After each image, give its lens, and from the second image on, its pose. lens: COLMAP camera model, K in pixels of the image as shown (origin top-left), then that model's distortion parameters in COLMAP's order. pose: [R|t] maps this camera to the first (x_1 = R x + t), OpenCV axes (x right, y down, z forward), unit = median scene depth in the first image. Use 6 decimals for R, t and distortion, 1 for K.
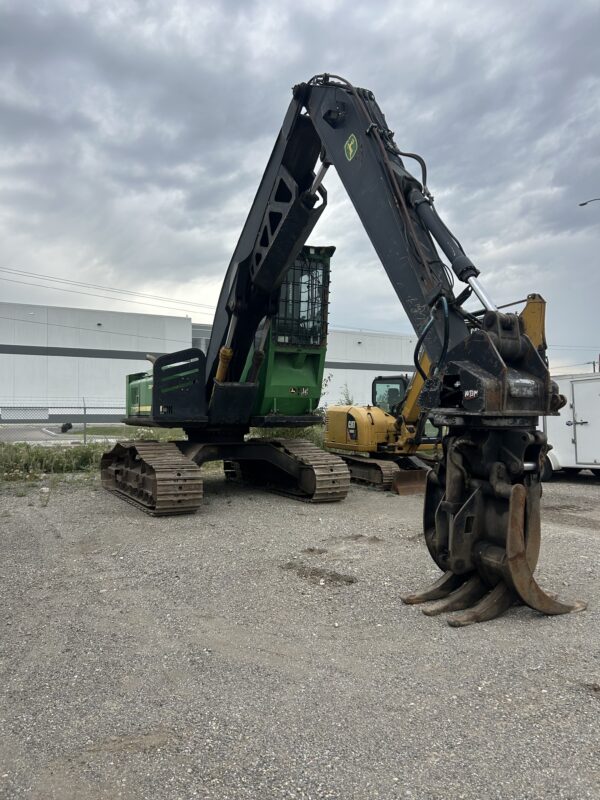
lens RADIAL K [[600.4, 0, 295.9], [0, 600.4, 404.0], [0, 0, 1]] dist [0.055130, -0.063030]
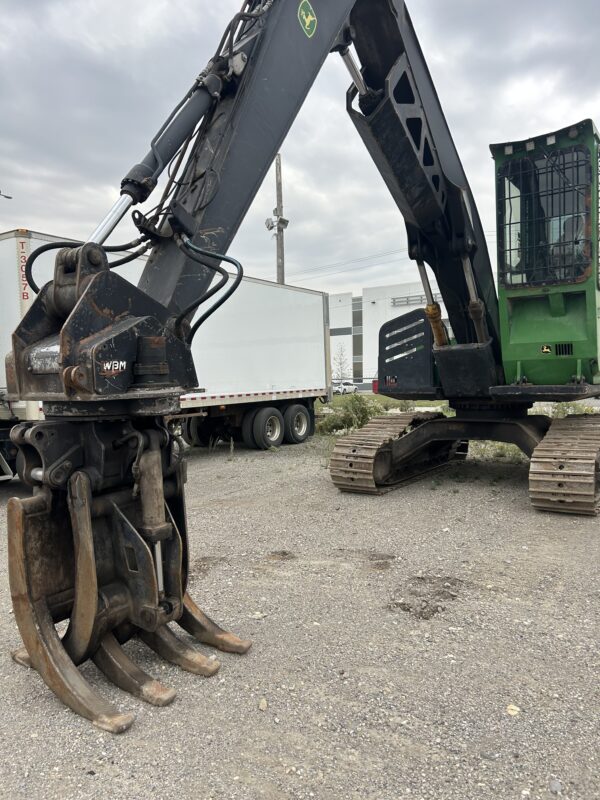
lens RADIAL K [[599.0, 0, 296.1], [0, 599.0, 410.2], [0, 0, 1]] dist [0.051917, -0.063076]
pose [[0.468371, 0.031613, -0.882966, 0.425286], [0.033167, 0.998026, 0.053326, 0.001298], [0.882909, -0.054262, 0.466398, 0.358995]]
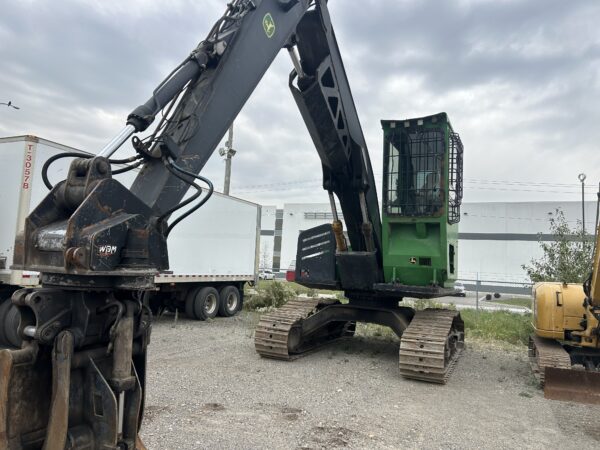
lens RADIAL K [[450.3, 0, 298.5], [0, 450.3, 222.0], [0, 0, 1]] dist [0.055130, -0.063030]
pose [[0.598482, -0.055119, -0.799237, 0.428709], [-0.044707, 0.993778, -0.102013, -0.000531], [0.799887, 0.096785, 0.592294, 0.345259]]
